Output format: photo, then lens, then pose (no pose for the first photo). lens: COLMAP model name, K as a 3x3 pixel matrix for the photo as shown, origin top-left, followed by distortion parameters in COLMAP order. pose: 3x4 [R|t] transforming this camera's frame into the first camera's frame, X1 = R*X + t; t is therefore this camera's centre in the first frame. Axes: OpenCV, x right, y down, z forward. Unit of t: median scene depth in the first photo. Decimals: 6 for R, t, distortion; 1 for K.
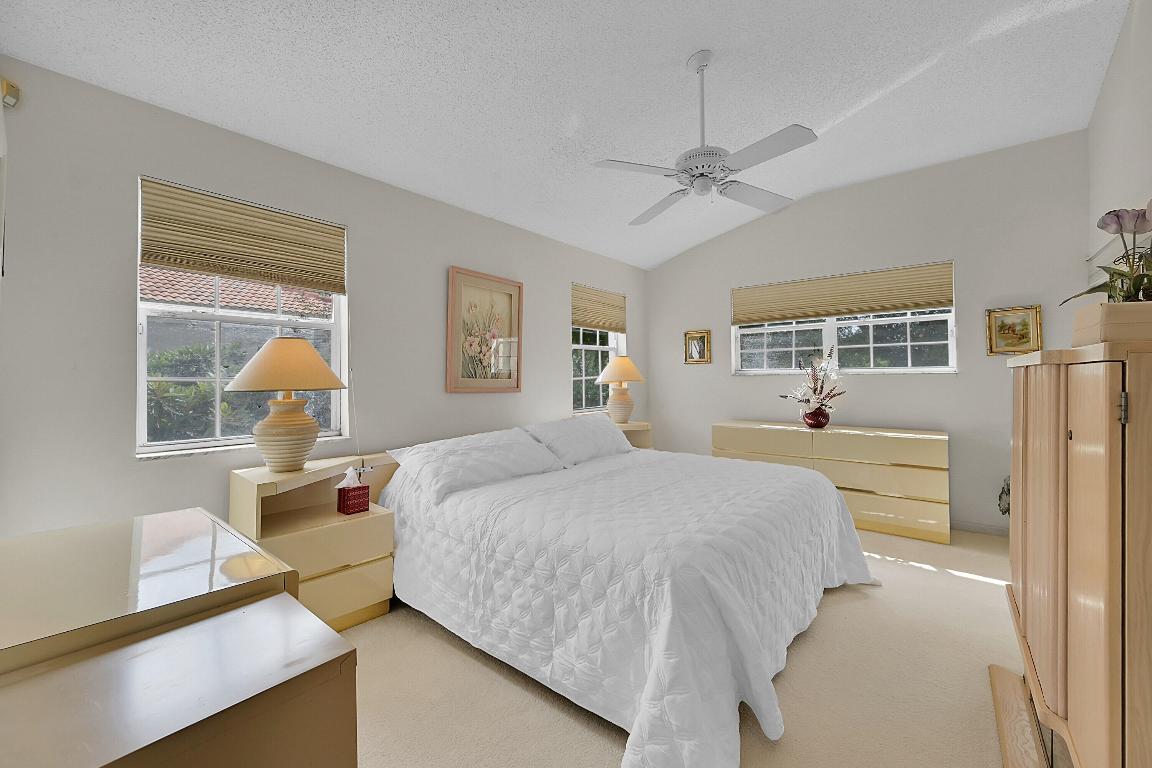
lens RADIAL K [[452.4, 0, 587.9], [0, 452.4, 379.9], [0, 0, 1]] dist [0.002945, -0.000011]
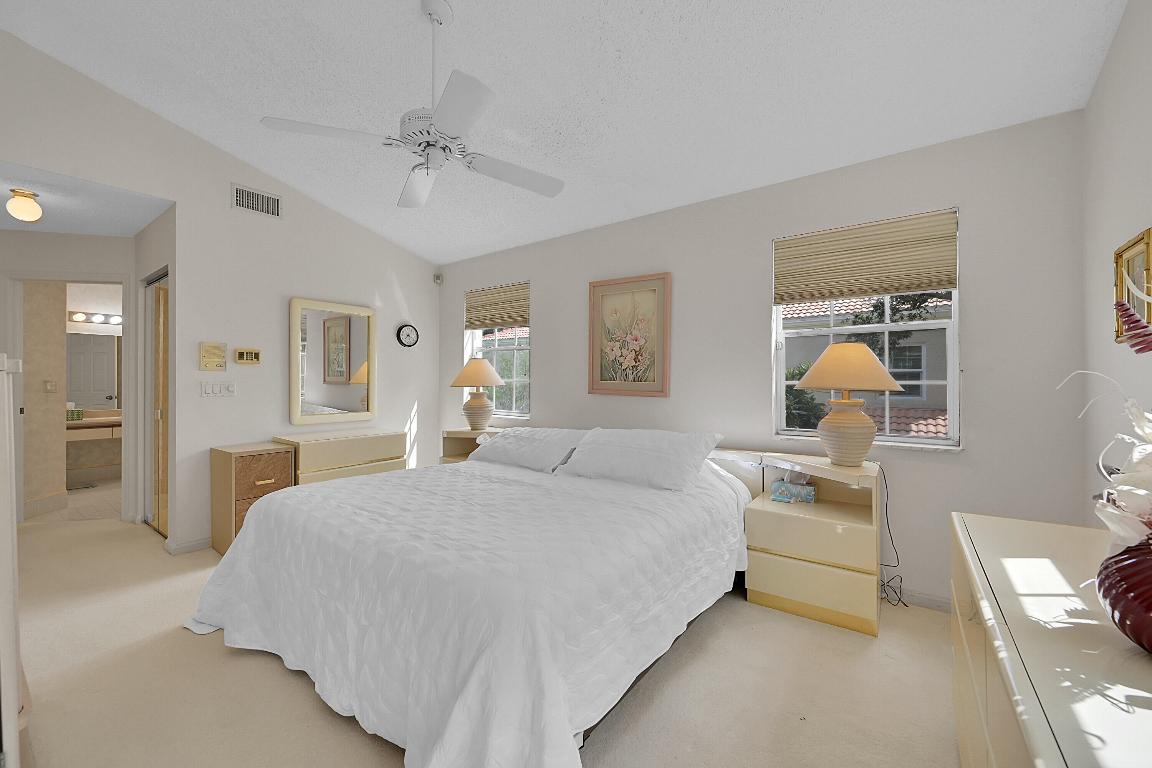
lens RADIAL K [[452.4, 0, 582.4], [0, 452.4, 379.8], [0, 0, 1]] dist [0.002945, -0.000011]
pose [[0.053215, 0.006452, -0.998562, 0.685950], [-0.003117, 0.999975, 0.006296, -0.010733], [0.998578, 0.002777, 0.053234, 0.745265]]
